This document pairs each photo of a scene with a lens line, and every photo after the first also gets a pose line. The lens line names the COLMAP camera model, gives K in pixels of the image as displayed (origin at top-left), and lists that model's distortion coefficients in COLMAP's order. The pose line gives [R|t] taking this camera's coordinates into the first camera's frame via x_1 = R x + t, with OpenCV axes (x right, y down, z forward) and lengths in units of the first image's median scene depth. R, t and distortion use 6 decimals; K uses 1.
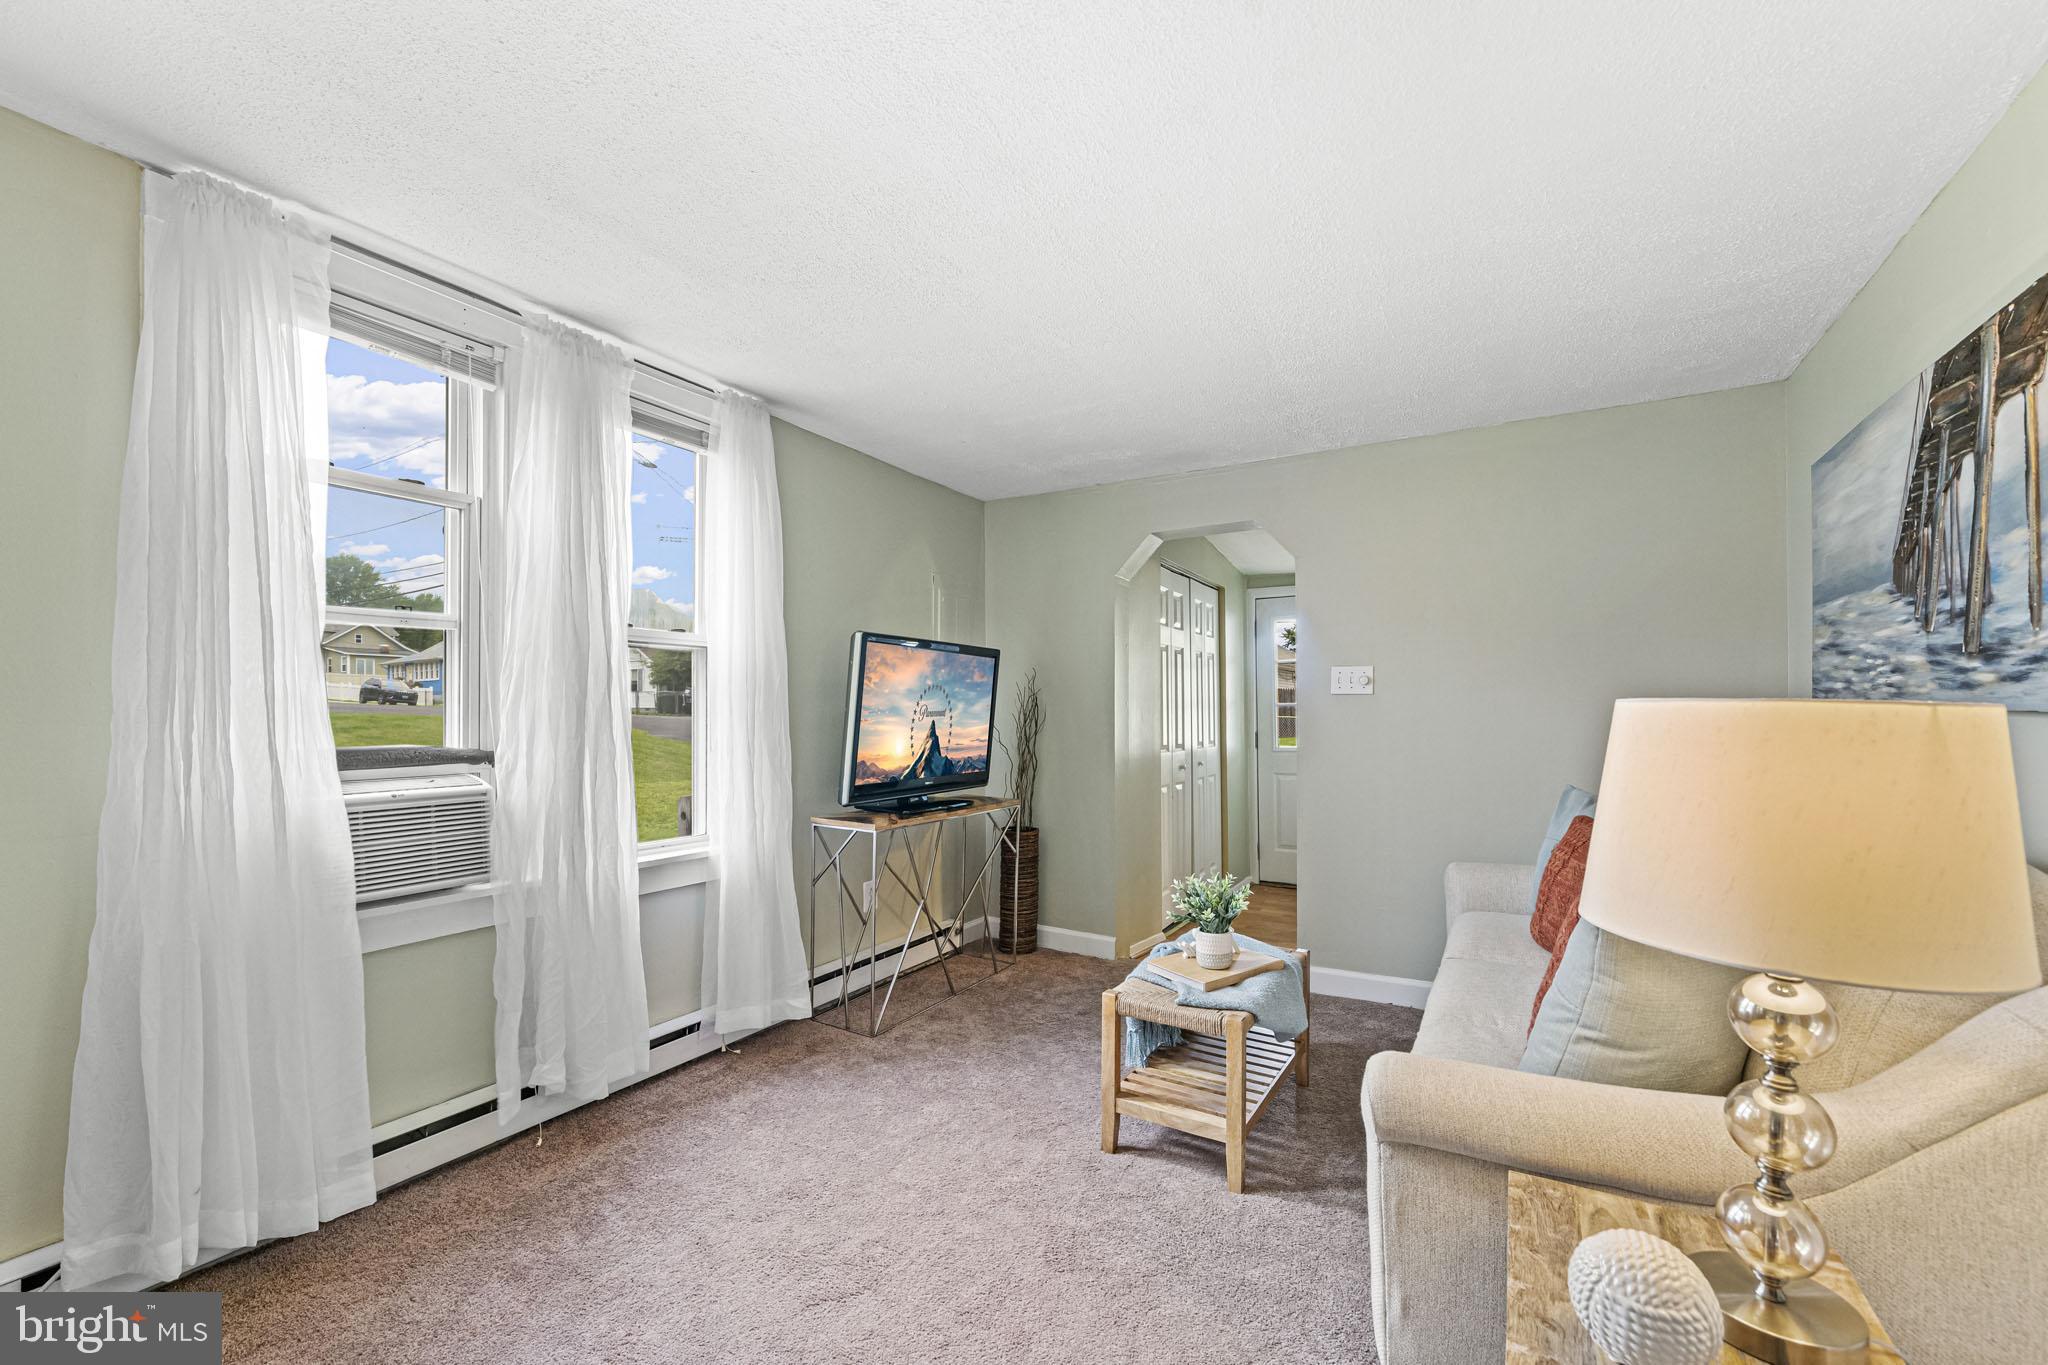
lens RADIAL K [[845.3, 0, 1026.4], [0, 845.3, 701.2], [0, 0, 1]] dist [-0.000647, 0.000117]
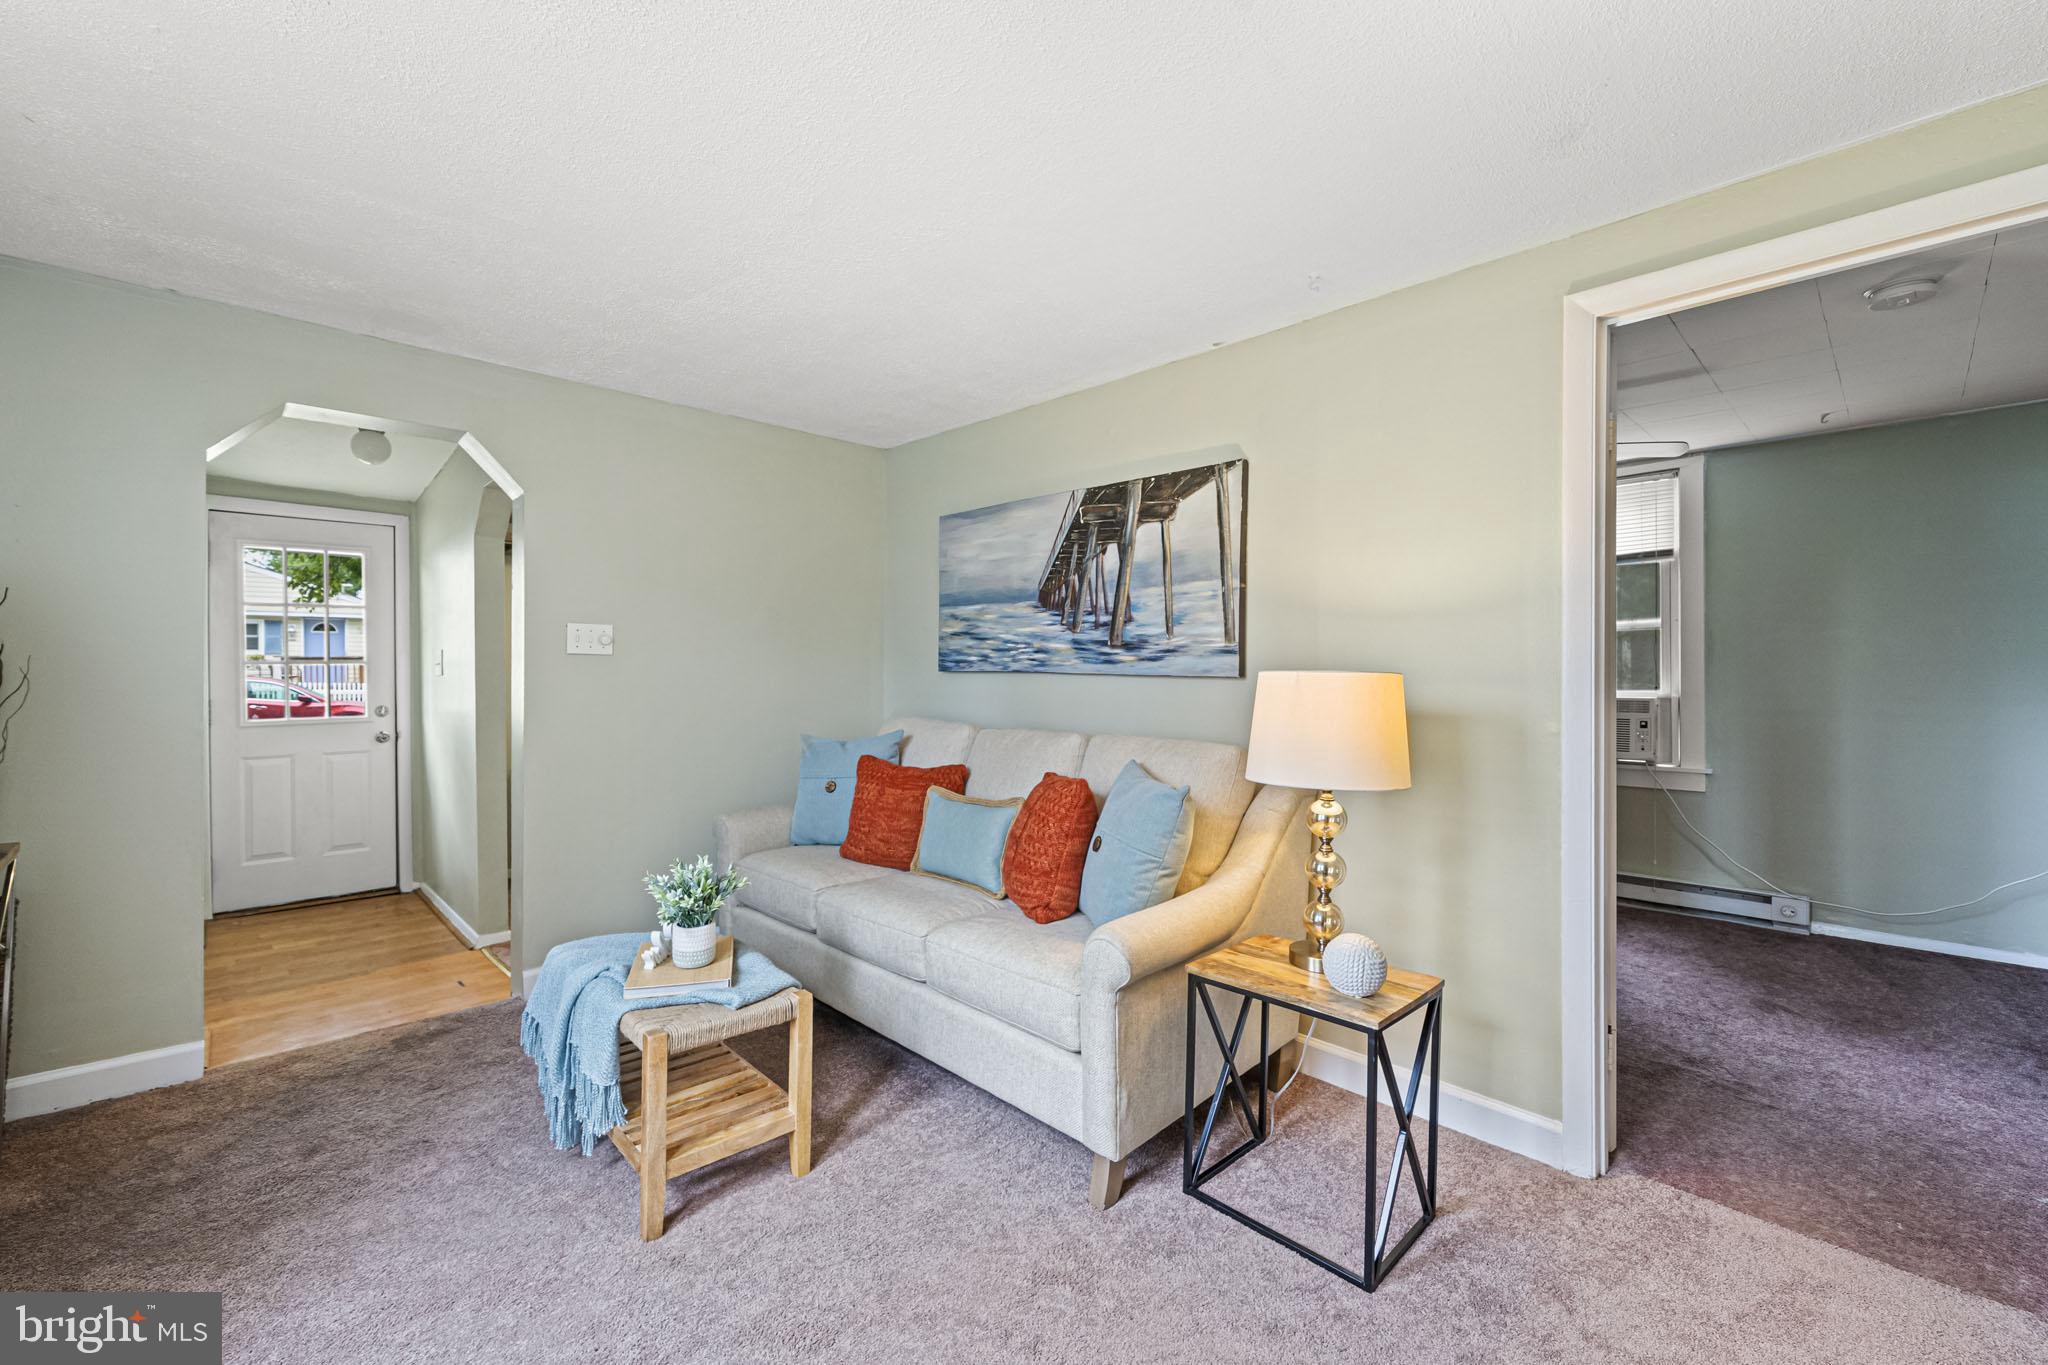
lens RADIAL K [[845.3, 0, 993.4], [0, 845.3, 665.6], [0, 0, 1]] dist [-0.000647, 0.000117]
pose [[0.282415, 0.010459, 0.959235, -0.759410], [-0.015379, 0.999861, -0.006374, 0.005971], [-0.959169, -0.012951, 0.282537, 0.649920]]
